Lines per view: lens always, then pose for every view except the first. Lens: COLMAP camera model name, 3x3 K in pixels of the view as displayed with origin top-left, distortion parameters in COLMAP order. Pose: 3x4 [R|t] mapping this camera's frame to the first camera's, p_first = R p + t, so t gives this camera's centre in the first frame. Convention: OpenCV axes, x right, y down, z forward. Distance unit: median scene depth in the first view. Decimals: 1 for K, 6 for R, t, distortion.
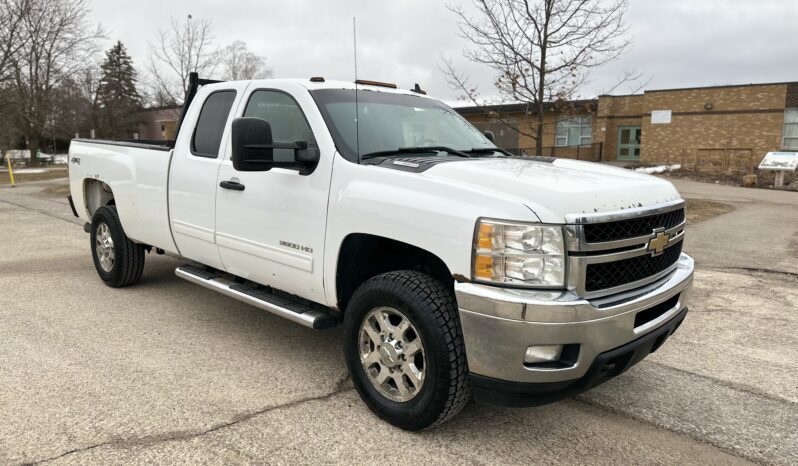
lens RADIAL K [[564.4, 0, 402.6], [0, 564.4, 233.7], [0, 0, 1]] dist [0.108898, -0.138626]
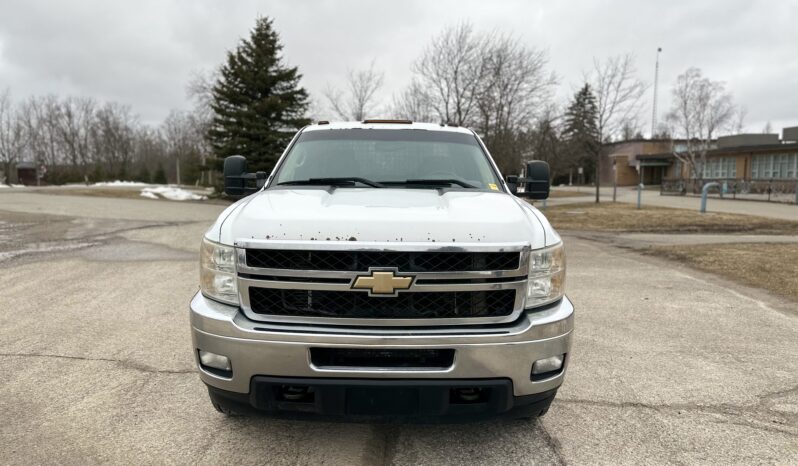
lens RADIAL K [[564.4, 0, 402.6], [0, 564.4, 233.7], [0, 0, 1]] dist [0.108898, -0.138626]
pose [[0.695669, 0.076580, -0.714268, 0.729829], [-0.117037, 0.993099, -0.007514, -0.039772], [0.708764, 0.088823, 0.699831, 0.252059]]
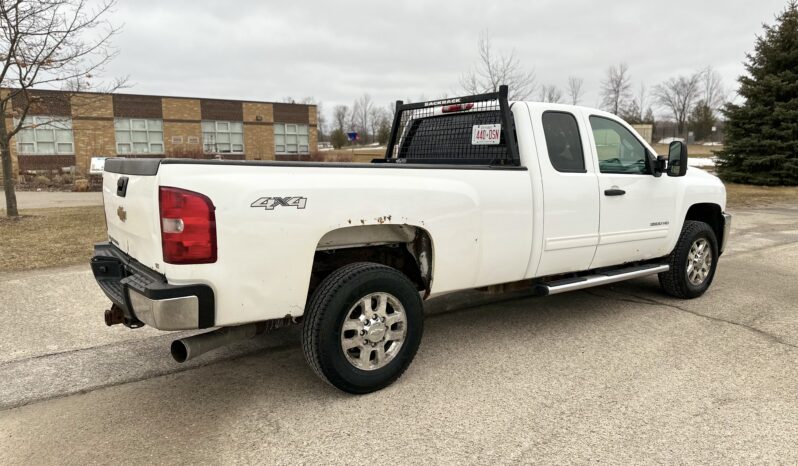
lens RADIAL K [[564.4, 0, 402.6], [0, 564.4, 233.7], [0, 0, 1]] dist [0.108898, -0.138626]
pose [[0.155932, -0.150904, 0.976173, -1.374778], [0.156289, 0.979582, 0.126465, -0.193529], [-0.975325, 0.132845, 0.176333, 1.058771]]
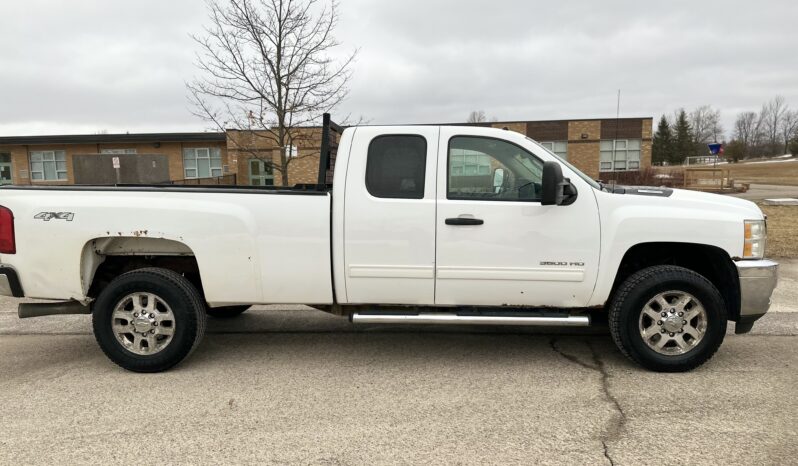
lens RADIAL K [[564.4, 0, 402.6], [0, 564.4, 233.7], [0, 0, 1]] dist [0.108898, -0.138626]
pose [[0.741005, -0.093937, 0.664897, -0.950830], [0.128729, 0.991674, -0.003360, -0.061457], [-0.659045, 0.088081, 0.746928, 0.224839]]
